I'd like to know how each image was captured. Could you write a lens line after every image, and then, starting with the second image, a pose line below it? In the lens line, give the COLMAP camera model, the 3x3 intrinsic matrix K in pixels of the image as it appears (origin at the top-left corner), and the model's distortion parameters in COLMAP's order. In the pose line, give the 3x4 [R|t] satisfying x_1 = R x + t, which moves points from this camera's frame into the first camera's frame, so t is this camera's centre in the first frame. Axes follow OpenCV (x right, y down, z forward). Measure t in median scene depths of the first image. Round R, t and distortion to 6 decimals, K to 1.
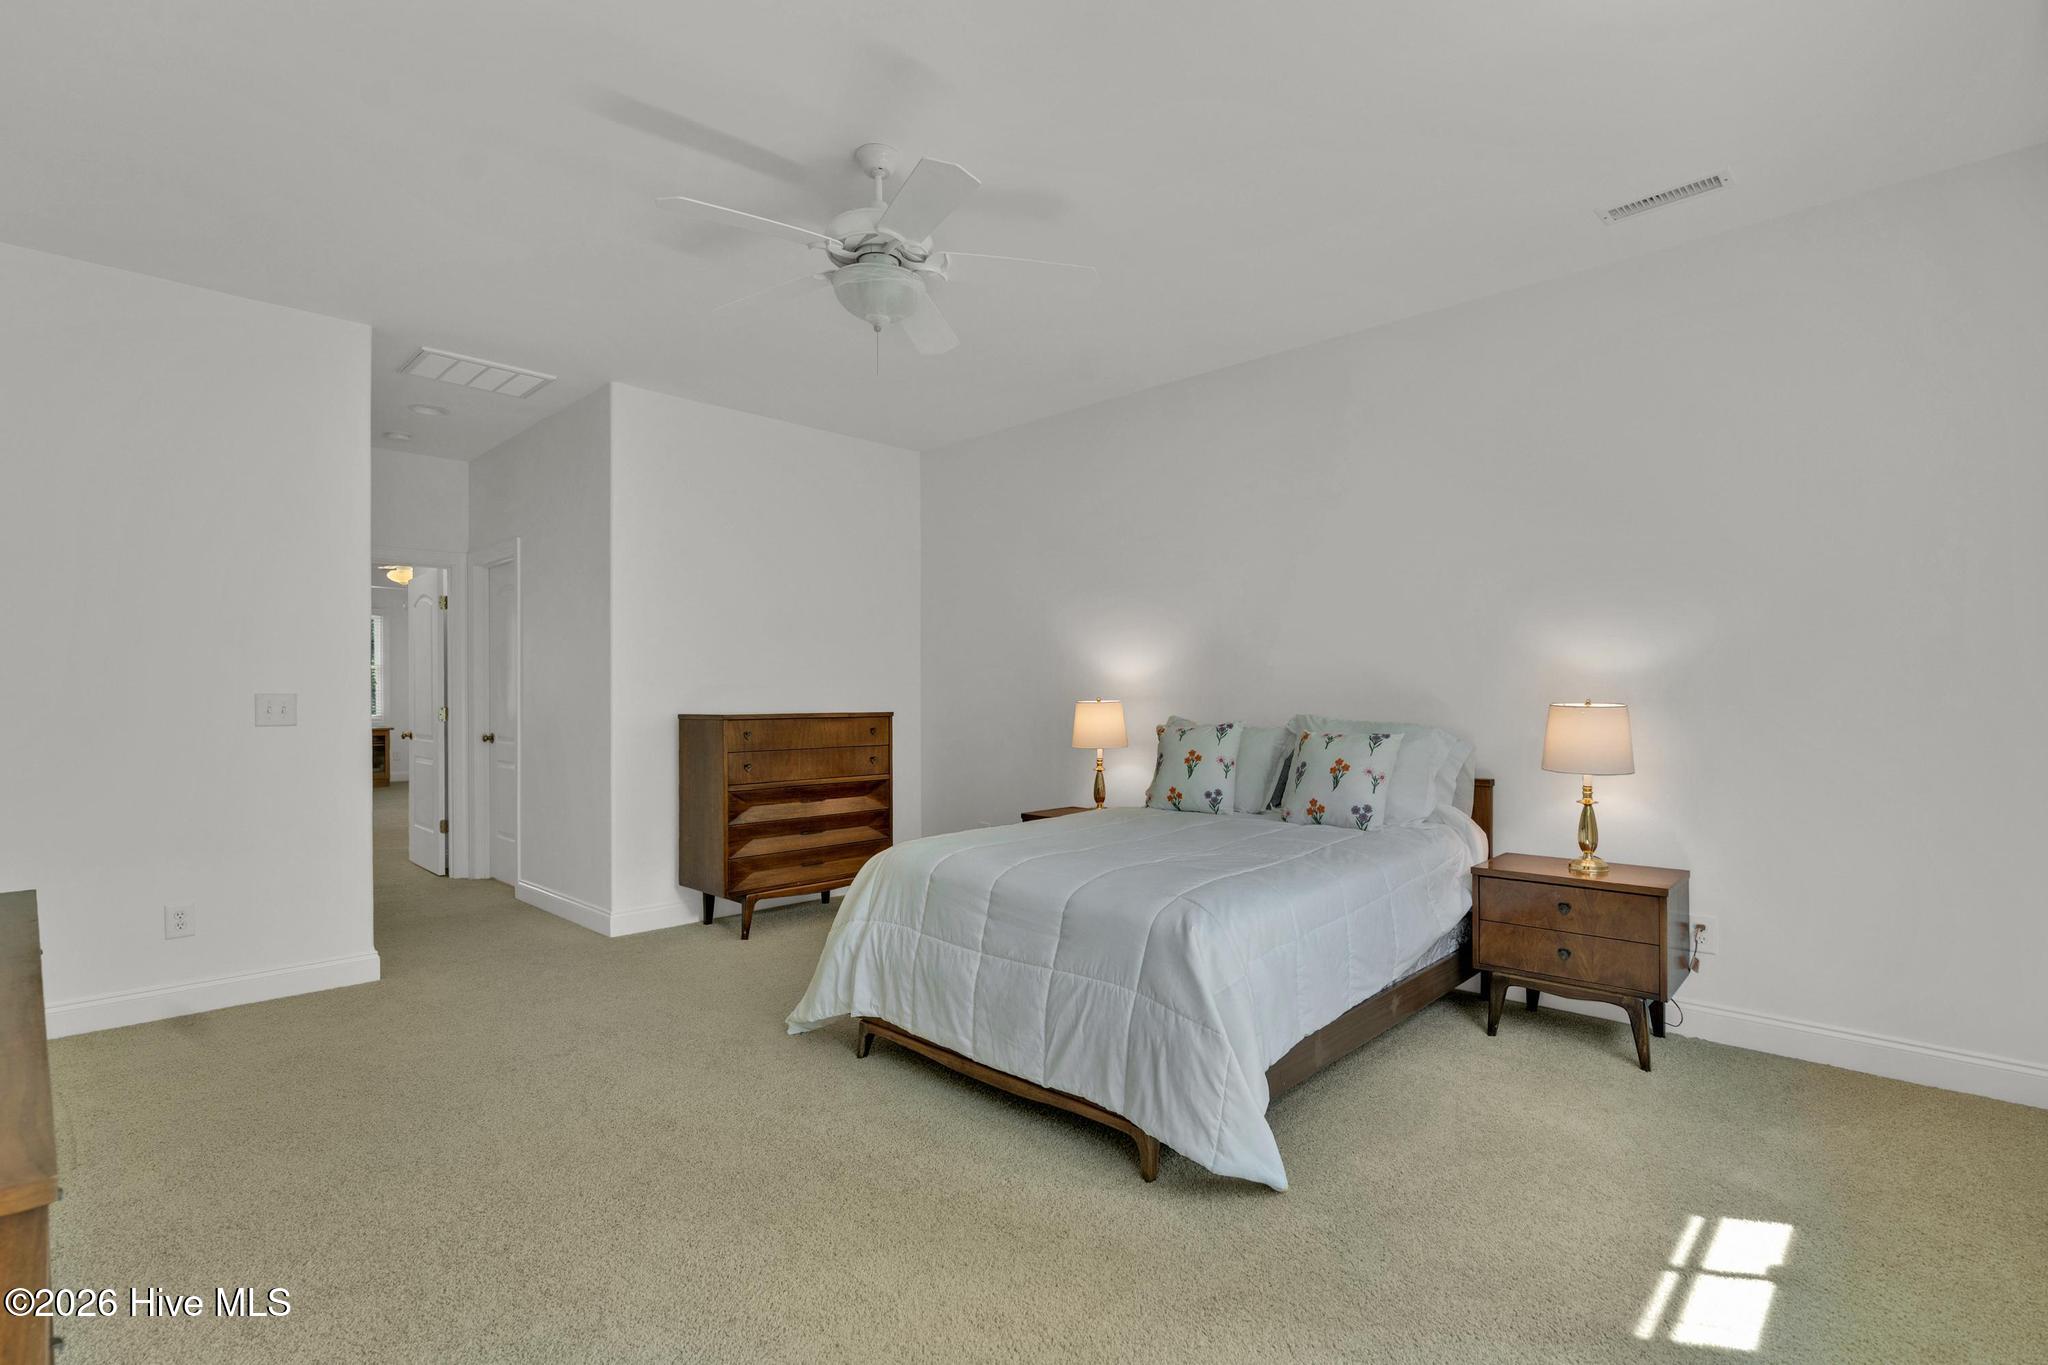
lens RADIAL K [[974.9, 0, 1024.0], [0, 974.9, 682.5], [0, 0, 1]] dist [-0.003883, -0.000034]
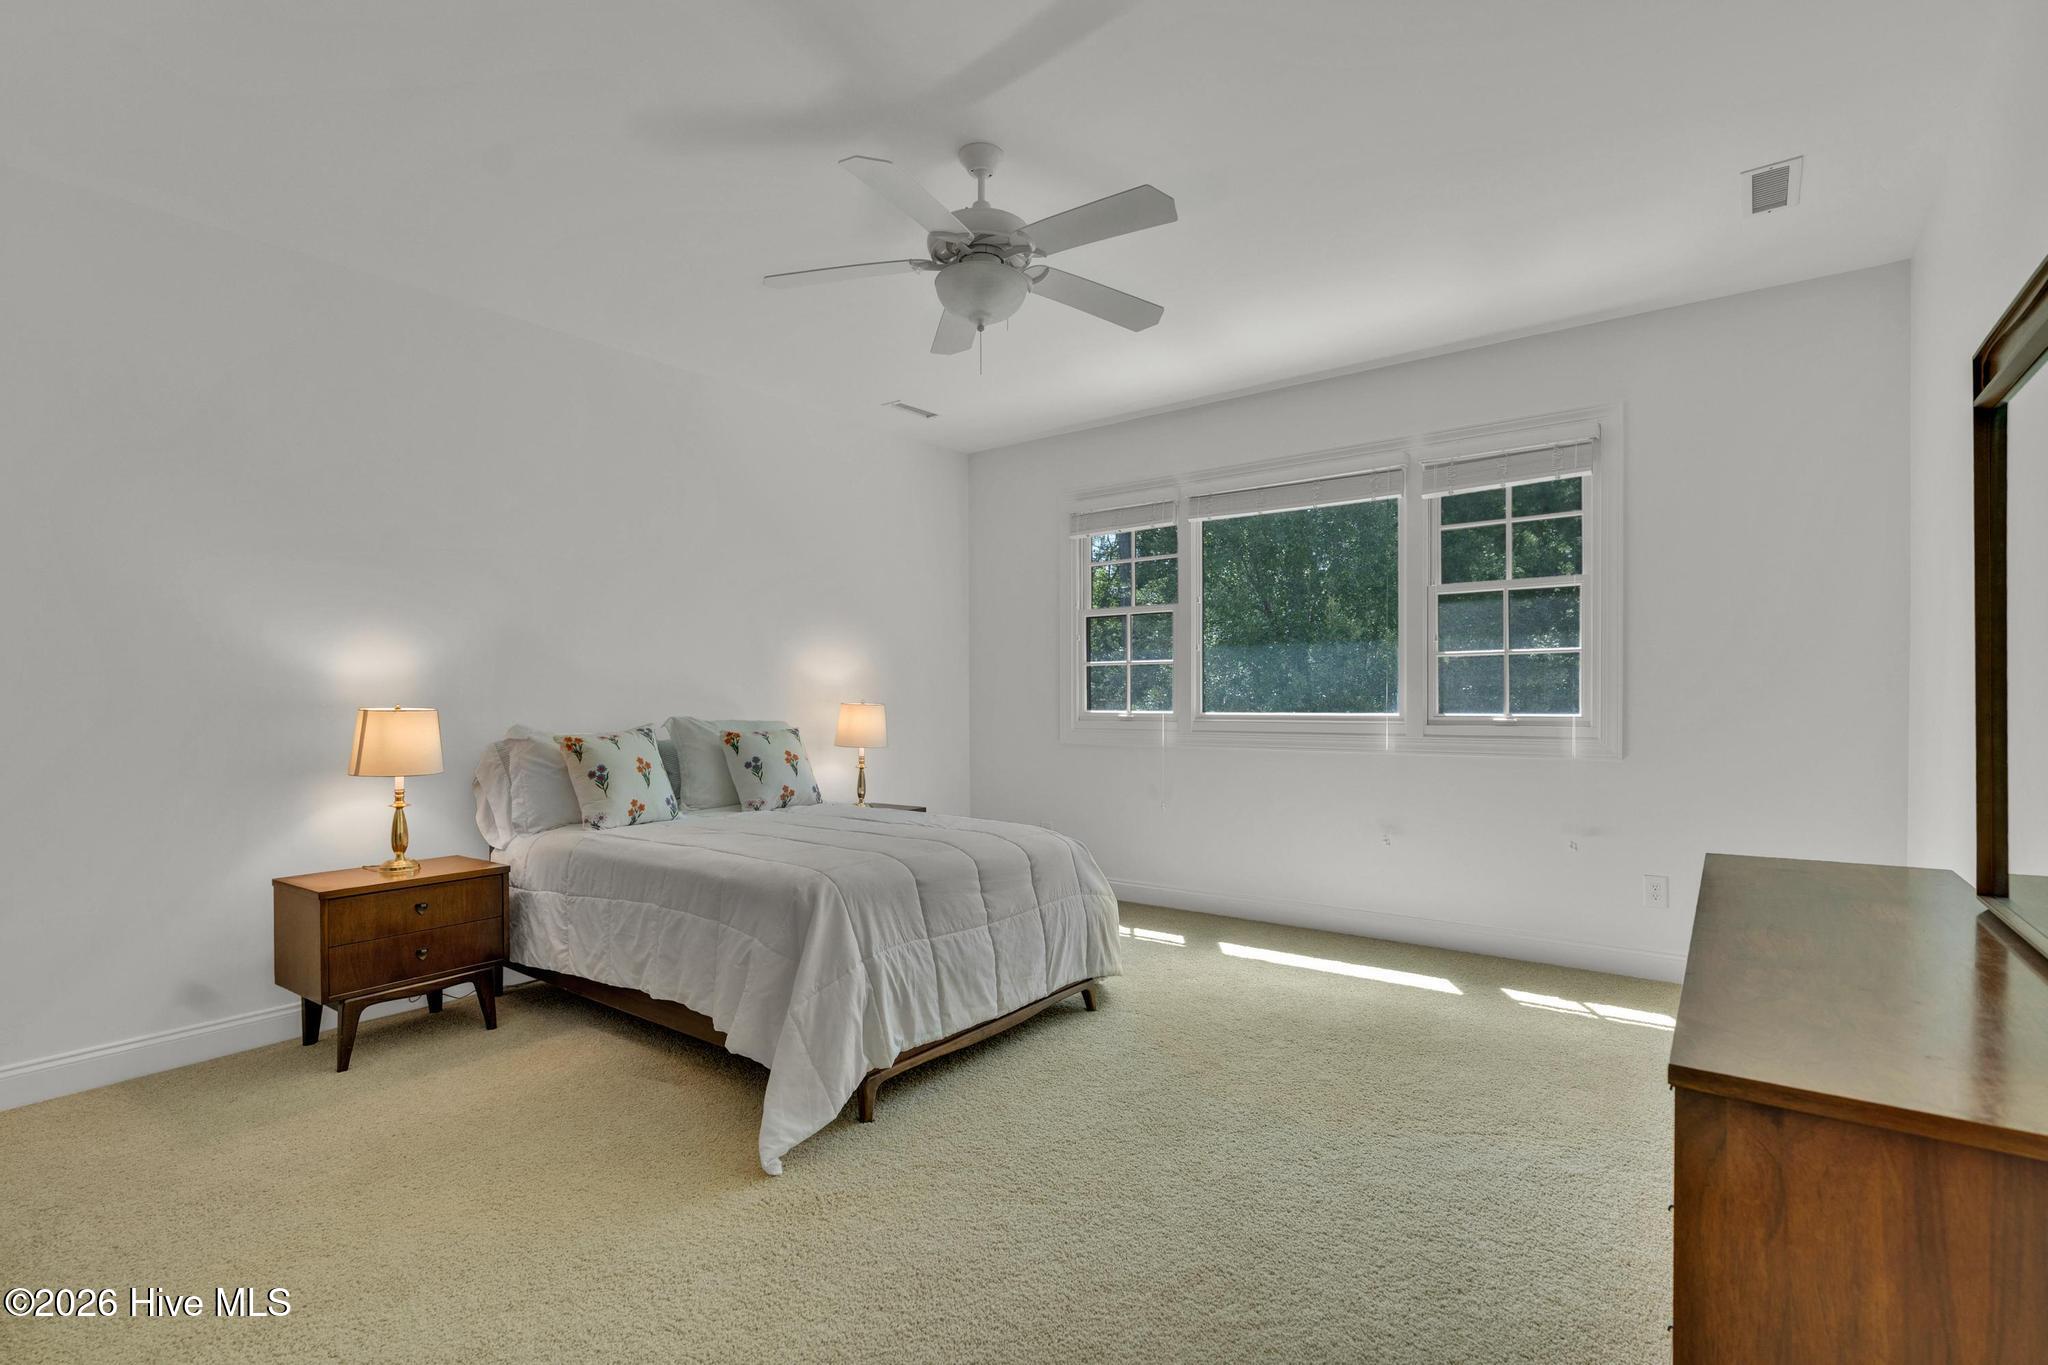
lens RADIAL K [[943.3, 0, 1017.9], [0, 943.3, 672.1], [0, 0, 1]] dist [-0.006749, 0.001015]
pose [[-0.113055, 0.028684, 0.993175, -1.008750], [-0.007349, 0.999532, -0.029704, 0.013644], [-0.993562, -0.010657, -0.112791, 0.959677]]
